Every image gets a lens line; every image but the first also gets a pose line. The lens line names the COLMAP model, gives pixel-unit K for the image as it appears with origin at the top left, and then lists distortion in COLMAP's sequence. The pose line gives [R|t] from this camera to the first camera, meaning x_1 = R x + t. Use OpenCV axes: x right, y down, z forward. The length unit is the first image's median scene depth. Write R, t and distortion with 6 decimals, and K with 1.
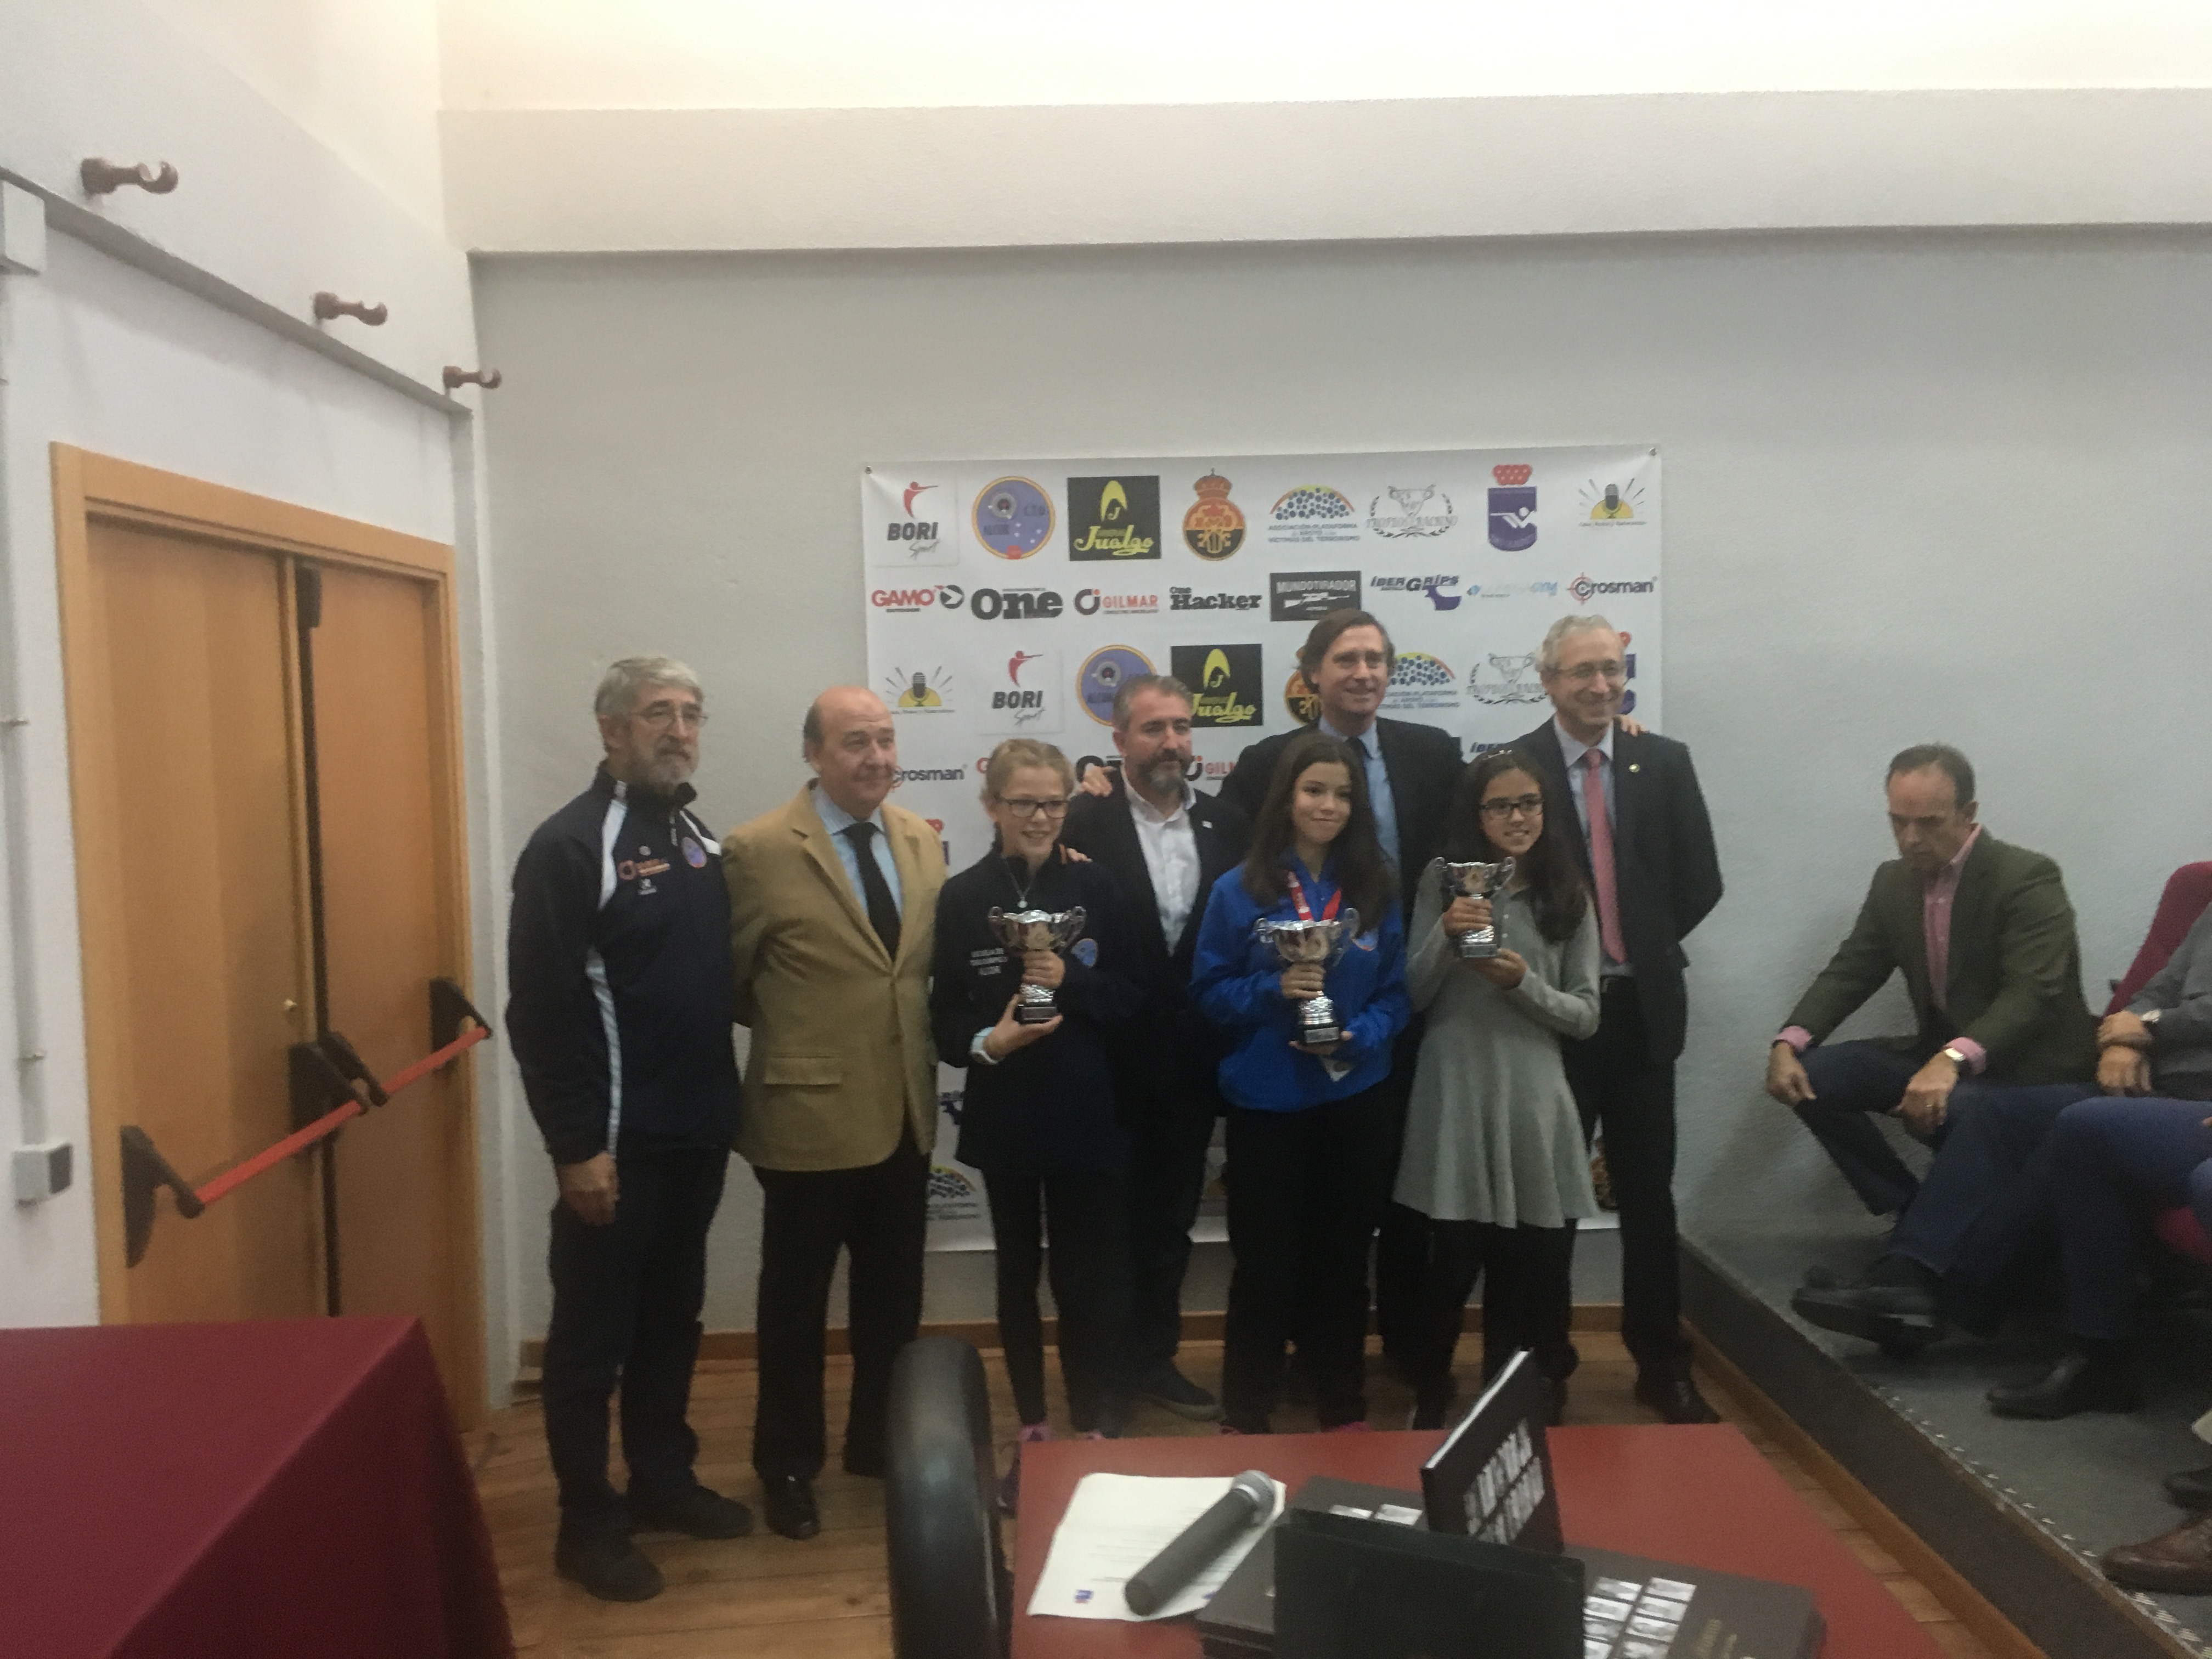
lens RADIAL K [[1879.2, 0, 1107.4], [0, 1879.2, 821.4], [0, 0, 1]] dist [0.001057, -0.005011]
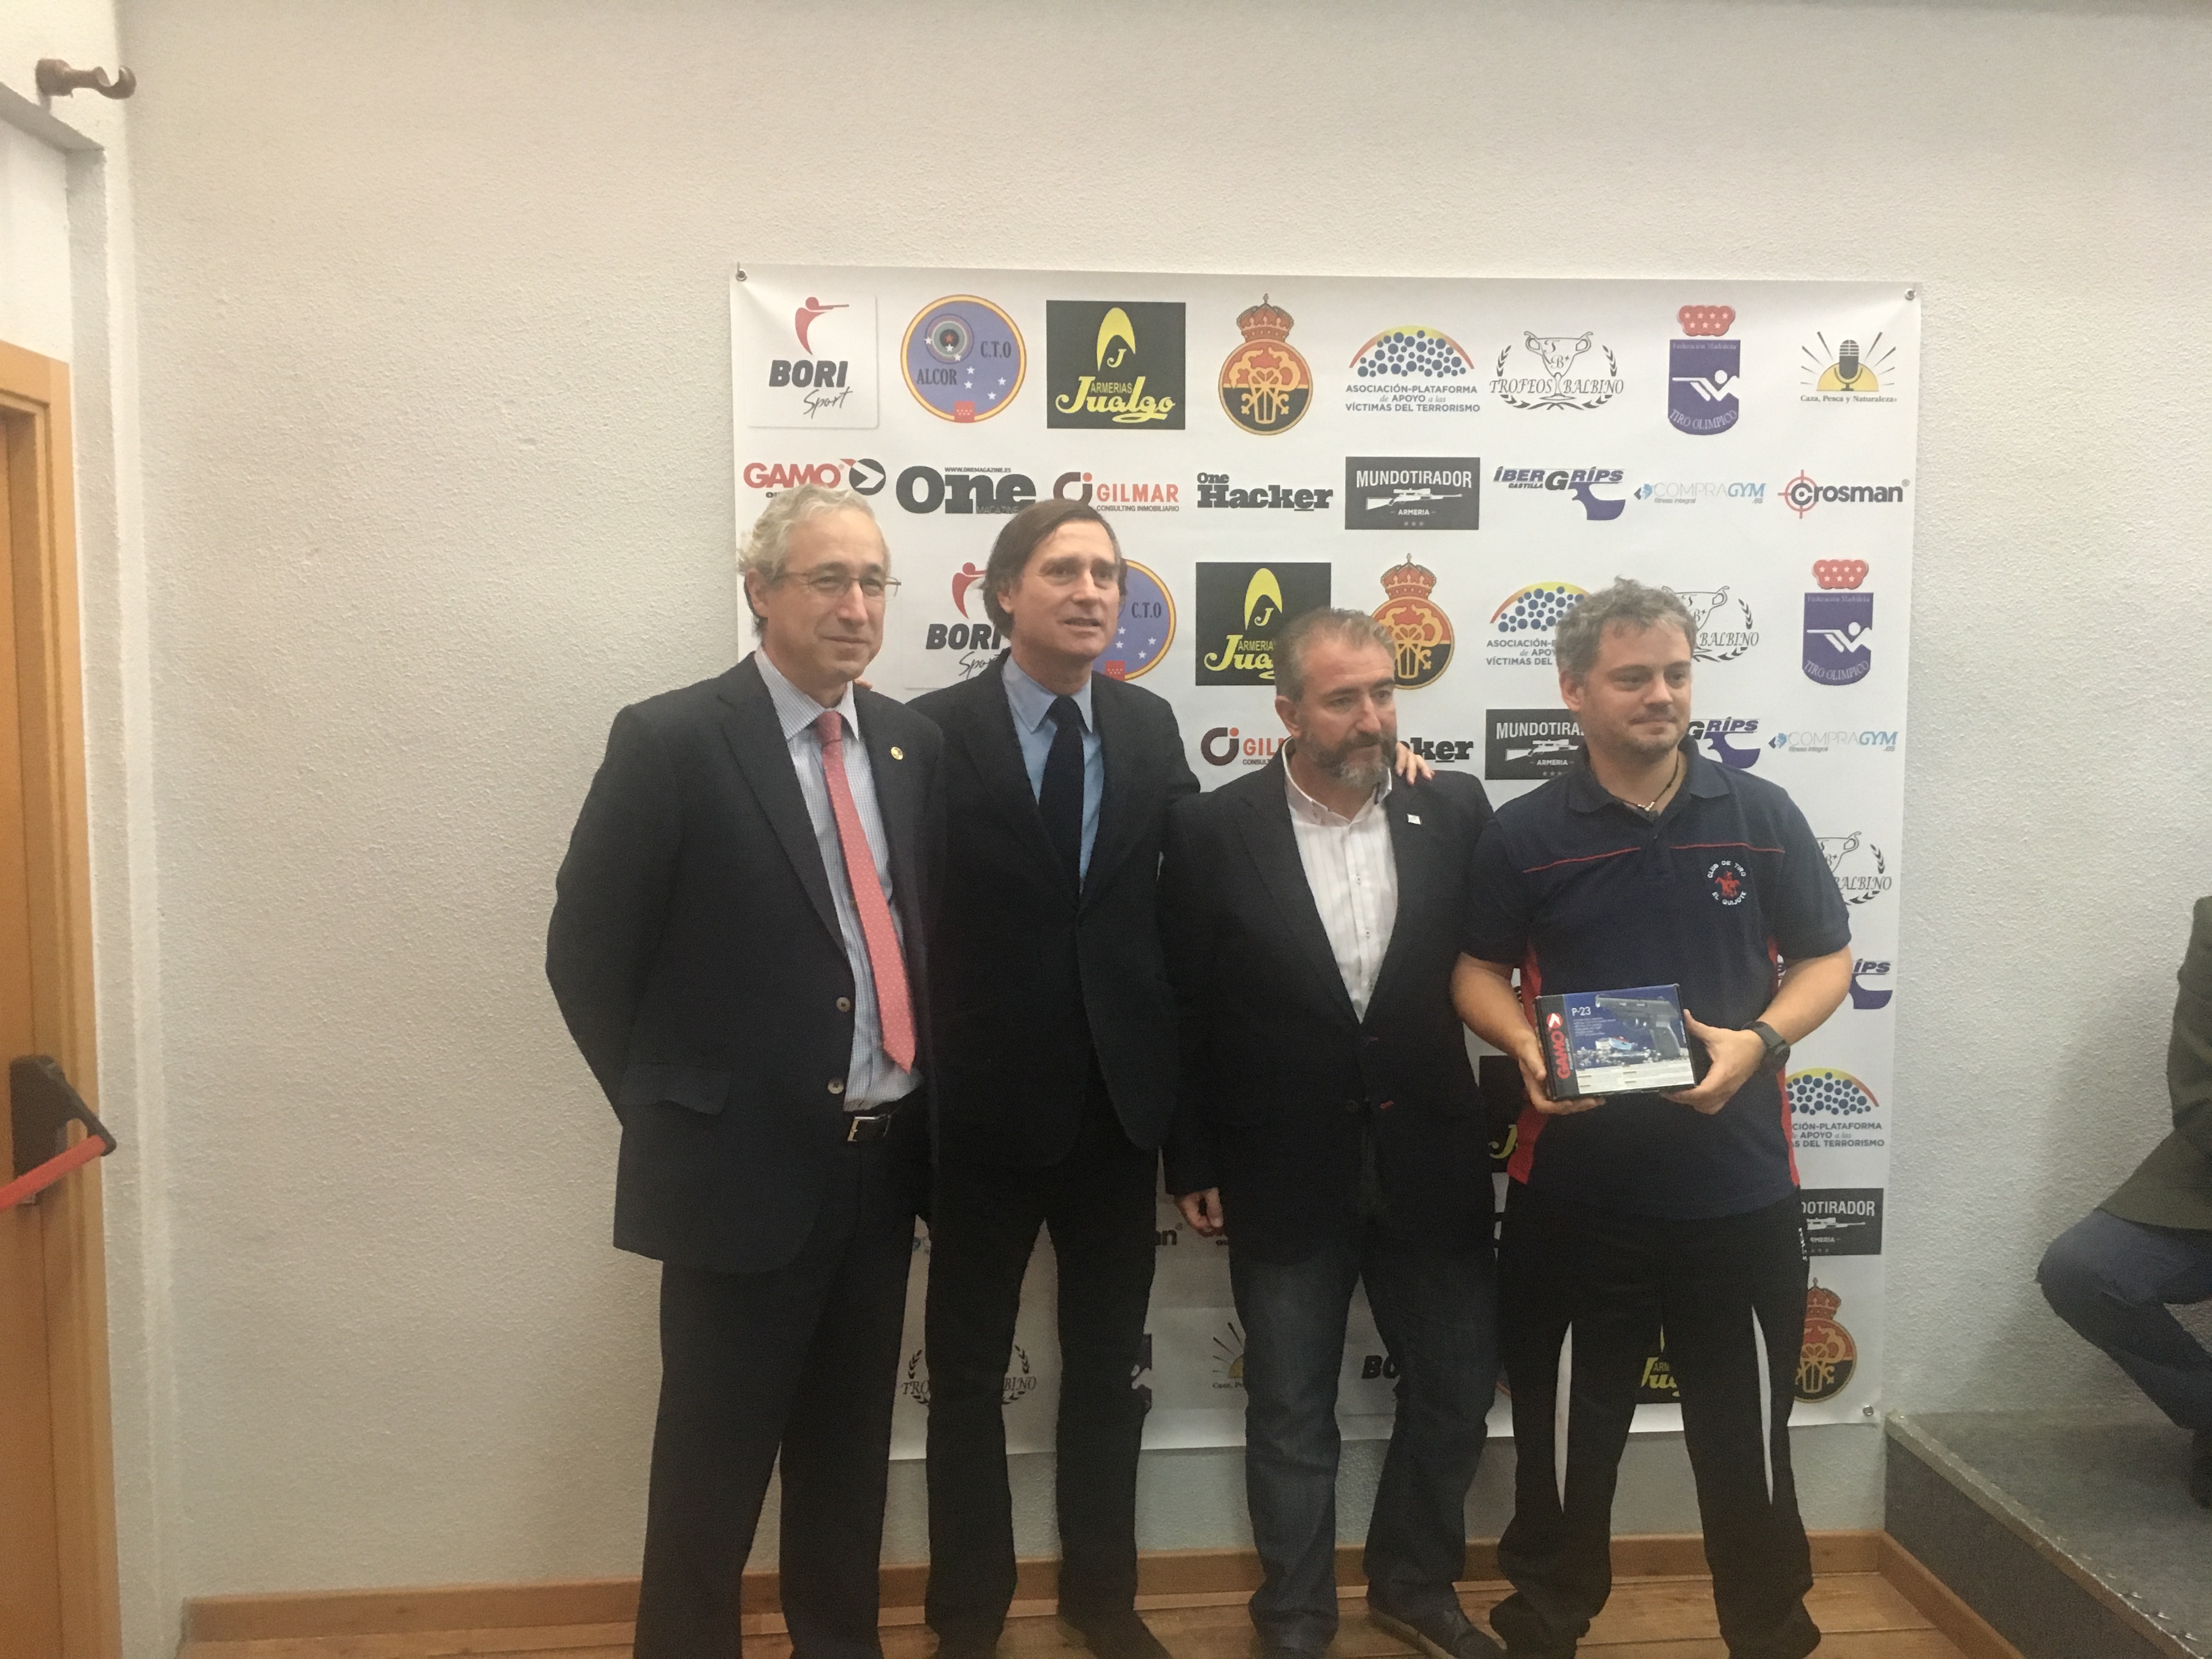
lens RADIAL K [[1879.2, 0, 1102.4], [0, 1879.2, 837.4], [0, 0, 1]] dist [0.001057, -0.005011]
pose [[0.998341, 0.018125, 0.054650, -0.034290], [-0.018657, 0.999783, 0.009252, -0.001384], [-0.054471, -0.010256, 0.998463, 0.337770]]
